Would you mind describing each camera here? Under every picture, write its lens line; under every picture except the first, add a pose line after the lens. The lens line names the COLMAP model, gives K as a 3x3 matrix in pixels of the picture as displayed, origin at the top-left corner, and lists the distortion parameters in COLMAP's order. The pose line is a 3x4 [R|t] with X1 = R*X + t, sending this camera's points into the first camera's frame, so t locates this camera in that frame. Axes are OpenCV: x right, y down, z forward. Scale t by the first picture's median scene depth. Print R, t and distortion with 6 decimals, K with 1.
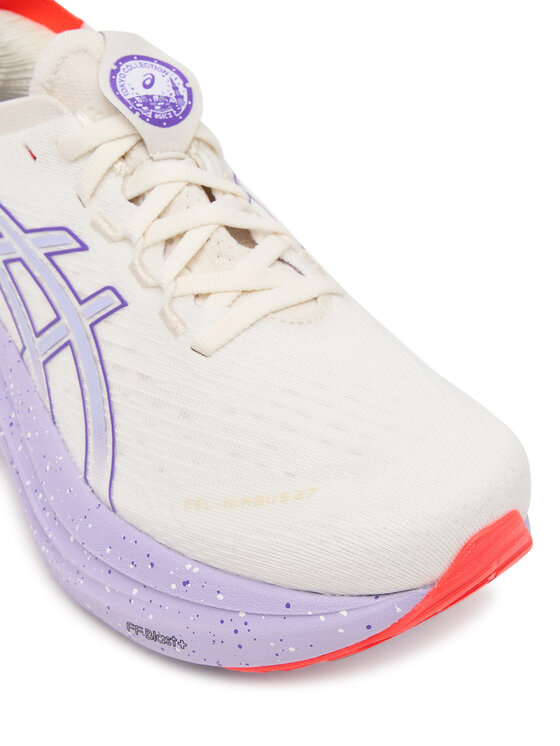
lens RADIAL K [[1604.8, 0, 280.4], [0, 1604.8, 372.9], [0, 0, 1]] dist [0.003735, 0.000000]
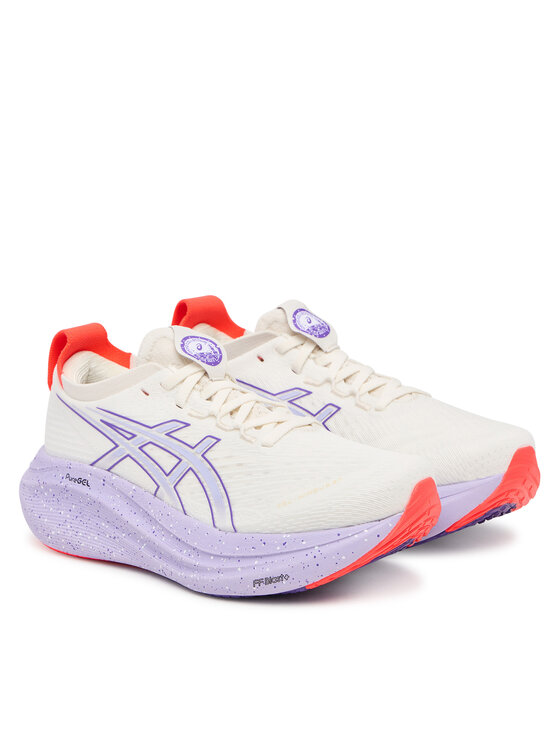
lens RADIAL K [[2196.2, 0, 279.9], [0, 2196.2, 373.0], [0, 0, 1]] dist [0.010719, 0.000000]
pose [[0.968213, -0.113346, 0.222972, -0.612255], [0.191916, 0.908334, -0.371614, 0.895973], [-0.160413, 0.402593, 0.901214, -1.488495]]
